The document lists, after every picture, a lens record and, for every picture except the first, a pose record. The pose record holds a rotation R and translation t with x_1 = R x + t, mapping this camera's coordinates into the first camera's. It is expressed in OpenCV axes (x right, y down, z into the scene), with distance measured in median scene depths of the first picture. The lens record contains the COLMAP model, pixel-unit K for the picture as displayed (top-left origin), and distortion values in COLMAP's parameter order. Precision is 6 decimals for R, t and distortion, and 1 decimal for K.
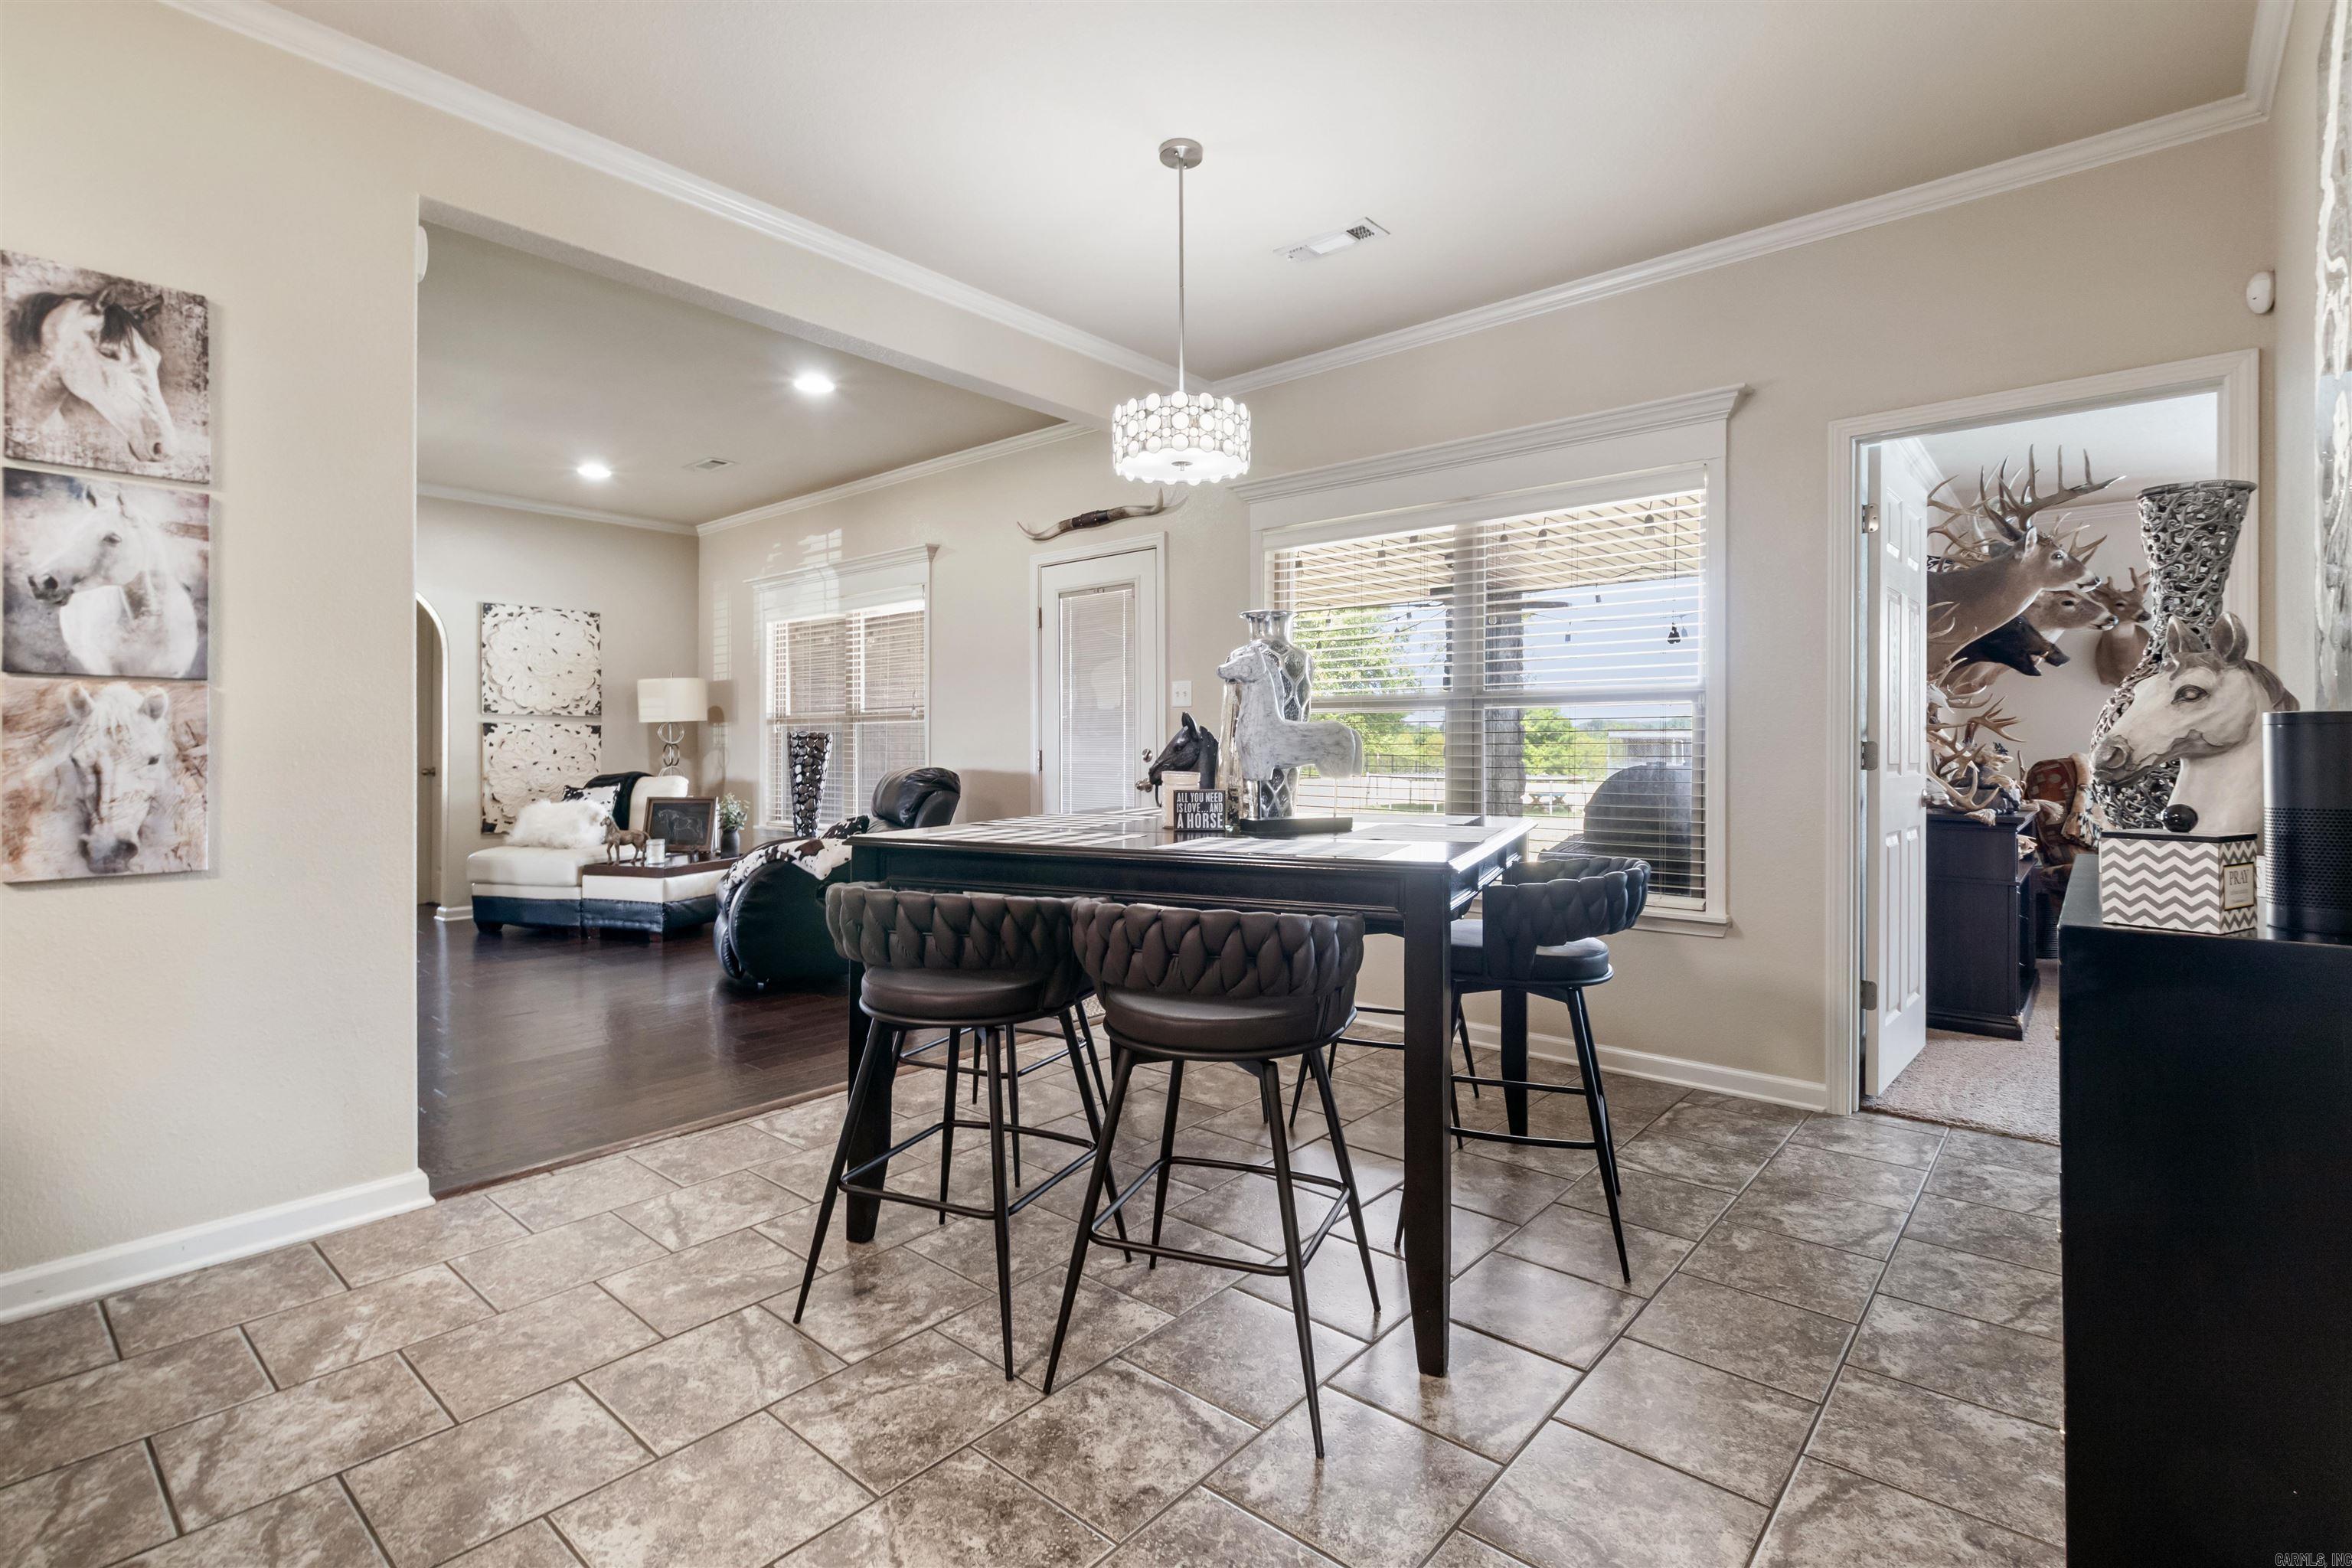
lens RADIAL K [[1098.6, 0, 1178.2], [0, 1098.6, 741.7], [0, 0, 1]] dist [0.002054, 0.000139]
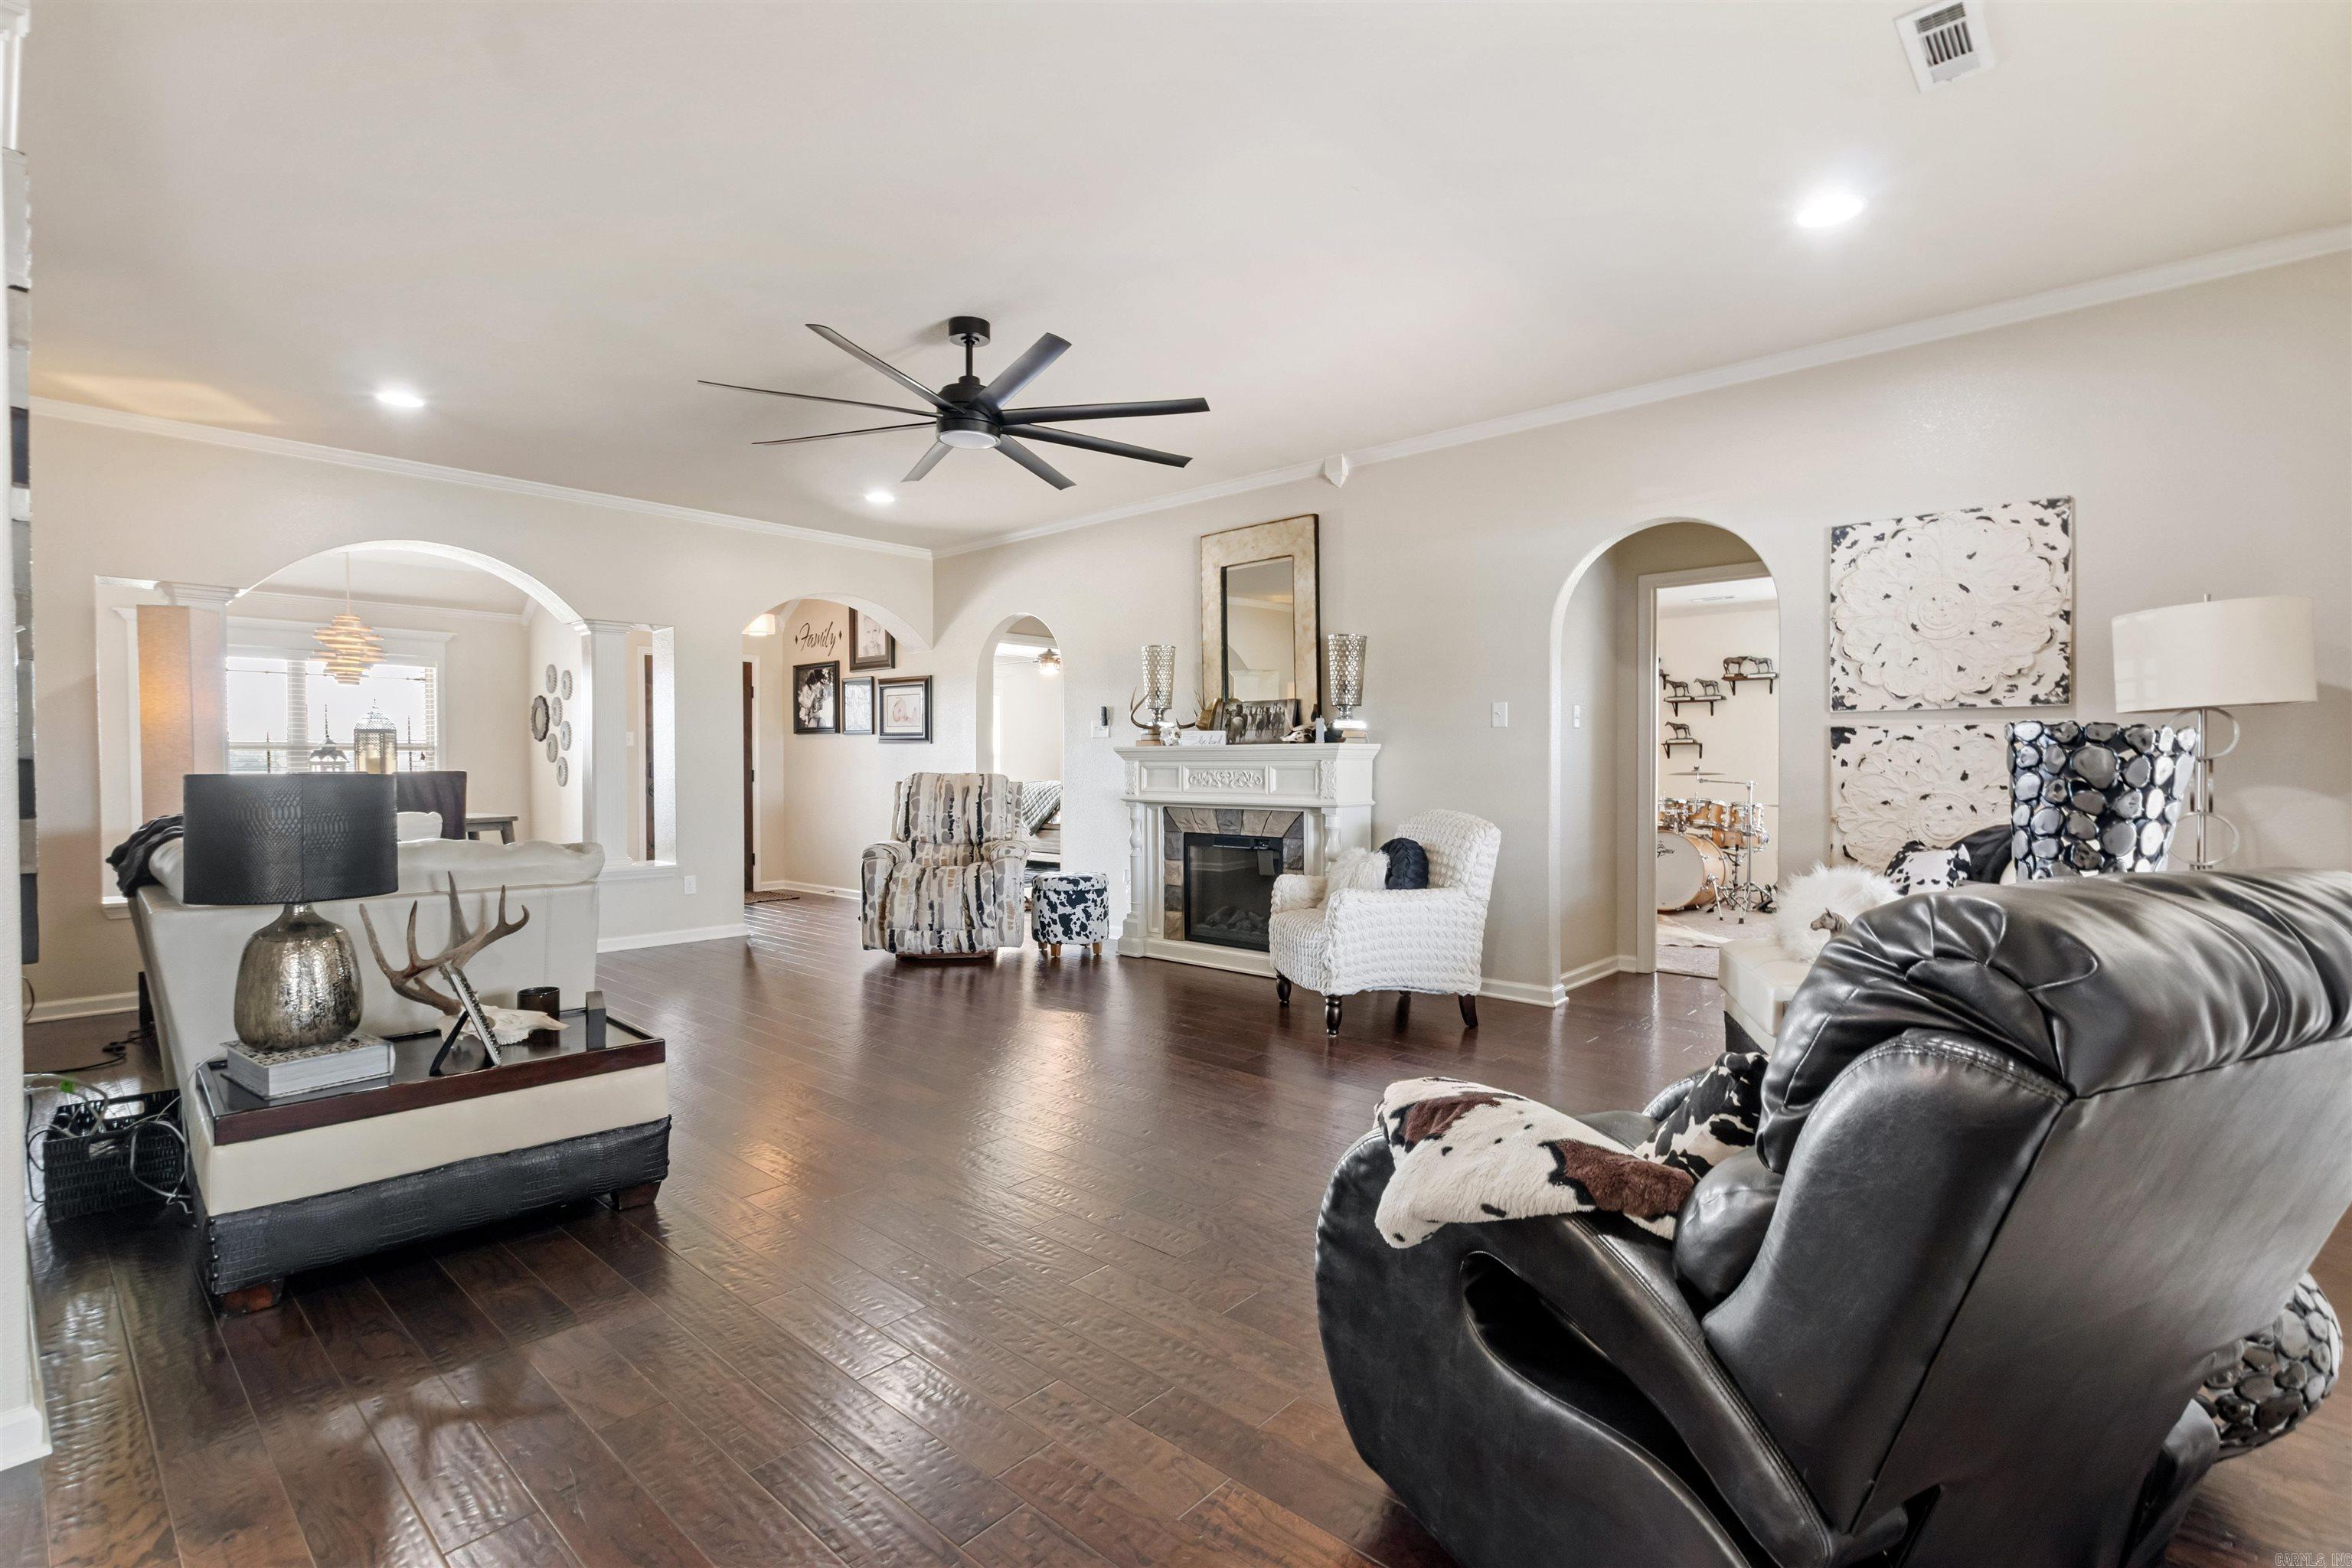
lens RADIAL K [[1072.0, 0, 1176.0], [0, 1072.0, 784.0], [0, 0, 1]] dist [-0.000236, -0.000504]
pose [[-0.026481, 0.019034, -0.999468, -0.034208], [0.010139, 0.999772, 0.018772, -0.000754], [0.999598, -0.009636, -0.026668, 0.650000]]
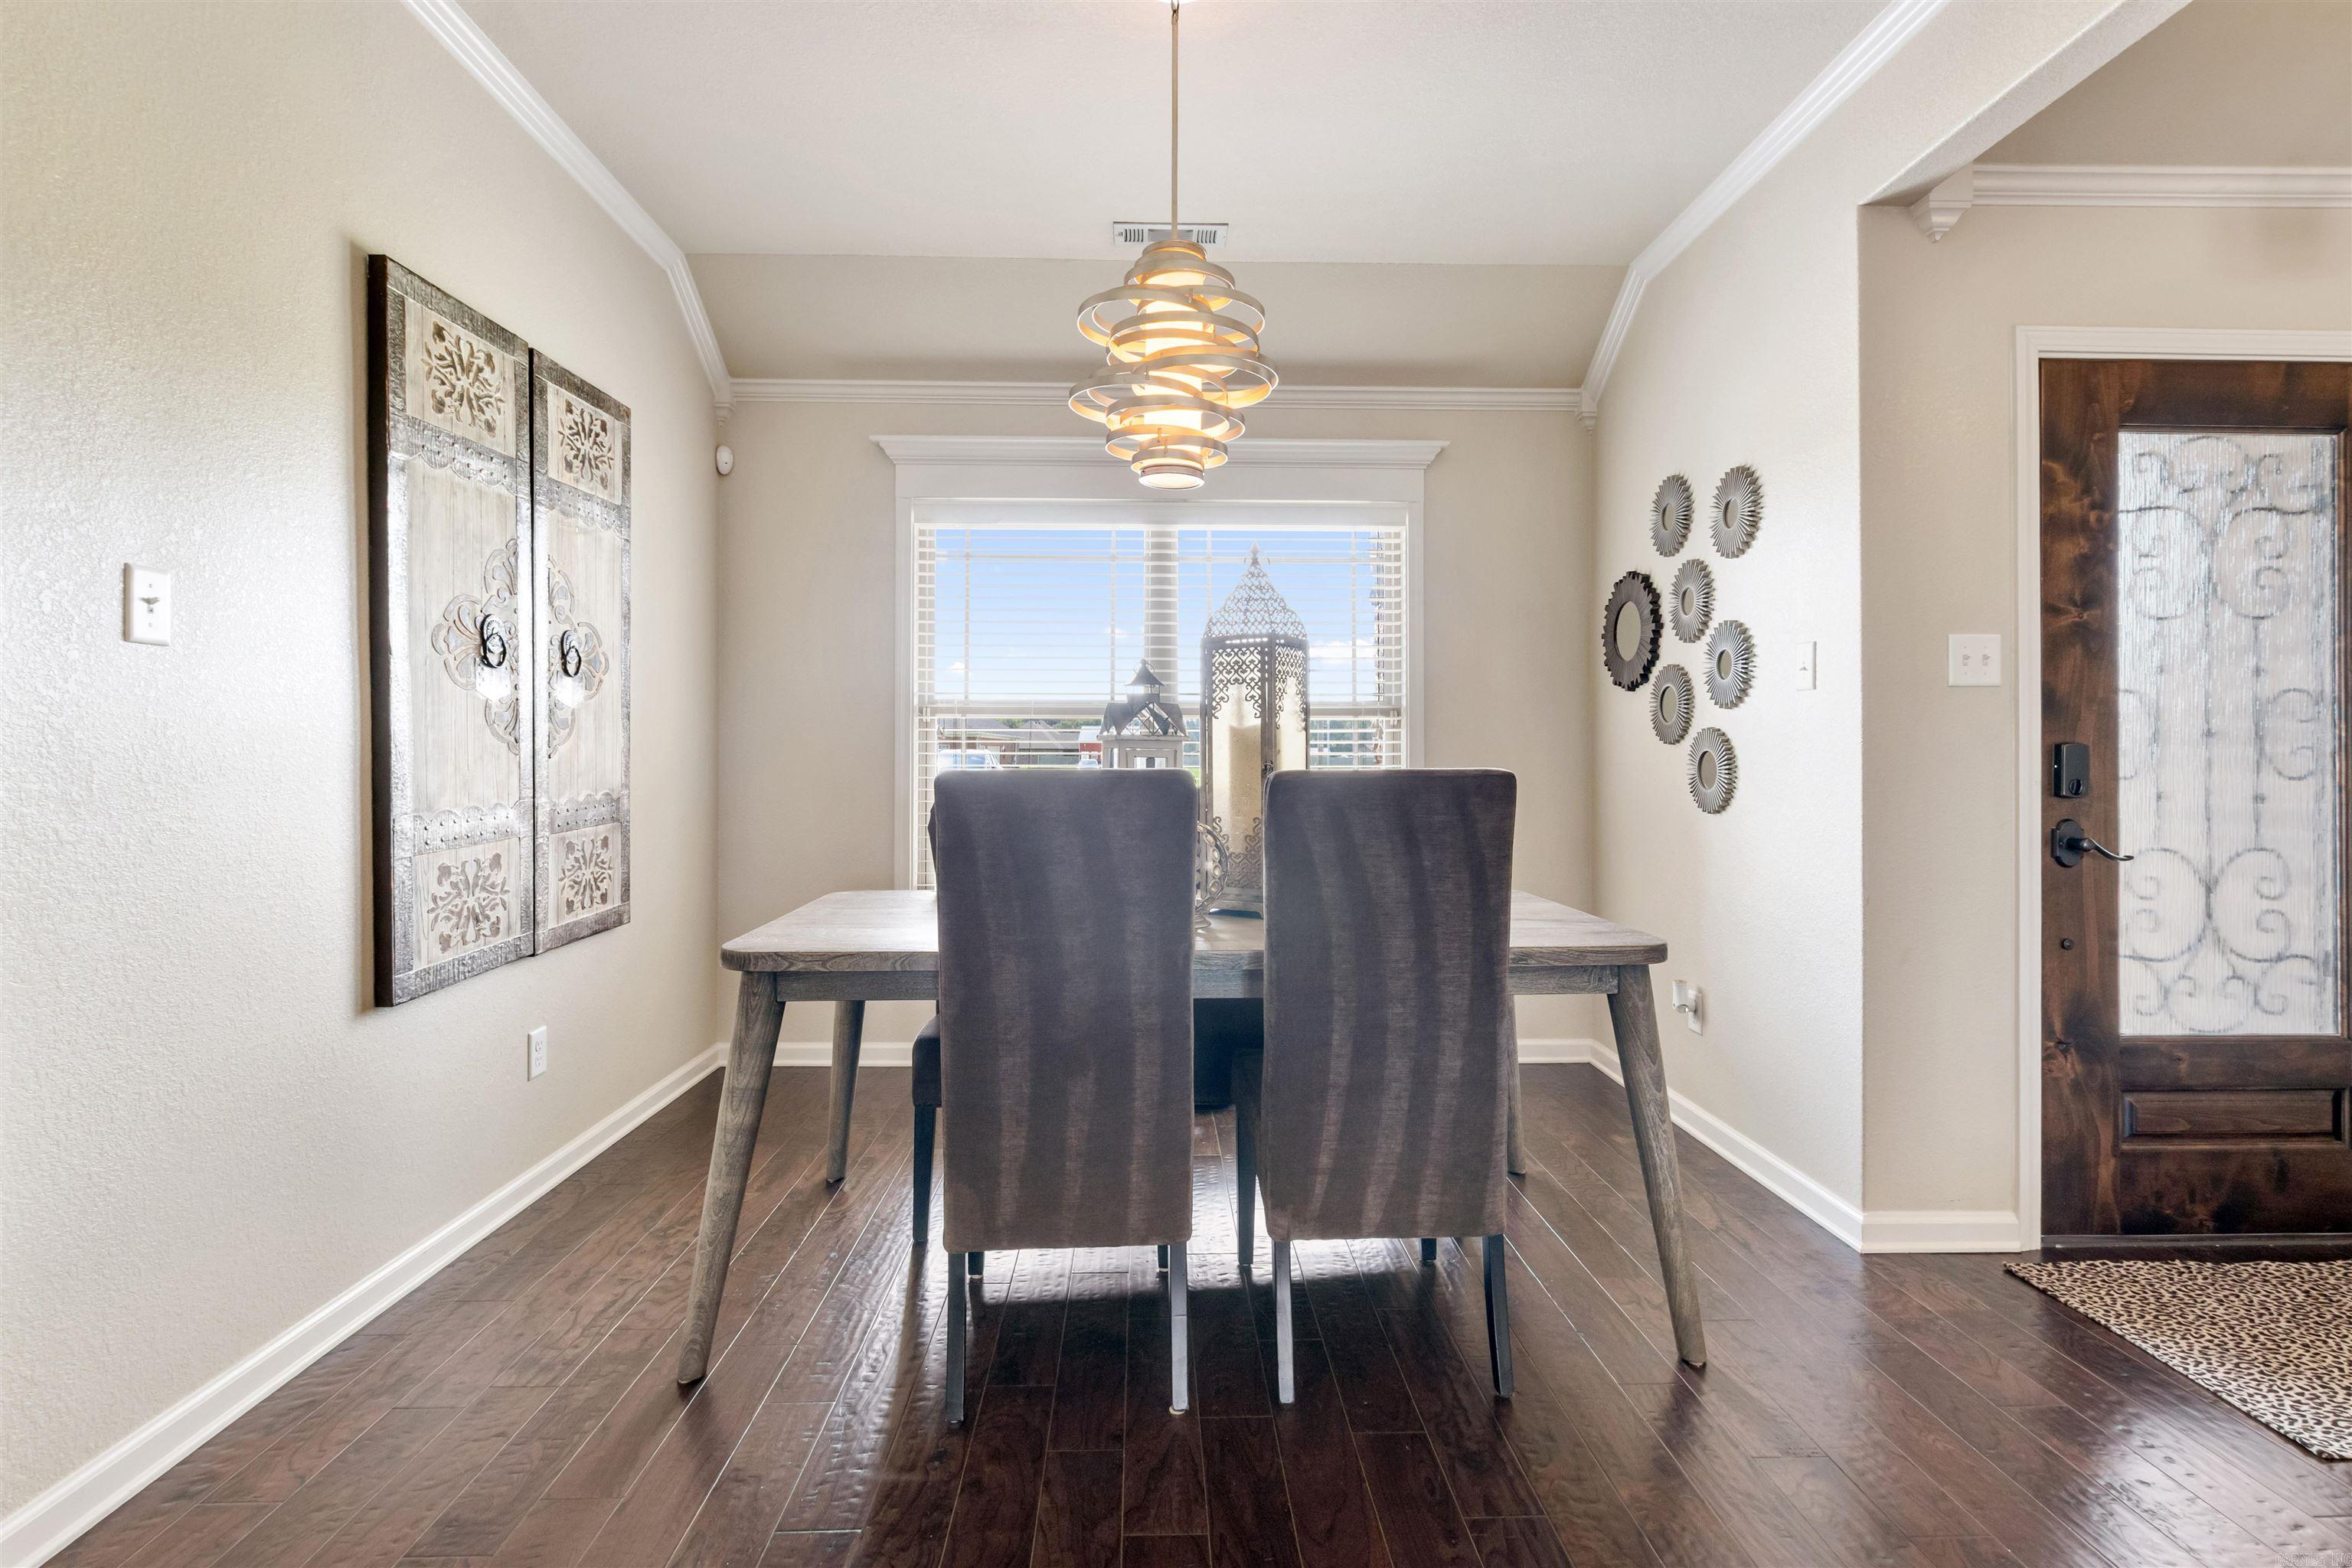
lens RADIAL K [[1095.3, 0, 1166.8], [0, 1095.3, 759.6], [0, 0, 1]] dist [-0.001738, 0.001444]
pose [[-0.740215, 0.000863, -0.672370, -0.814070], [-0.000957, 0.999997, 0.002337, -0.004020], [0.672370, 0.002373, -0.740212, 0.075155]]
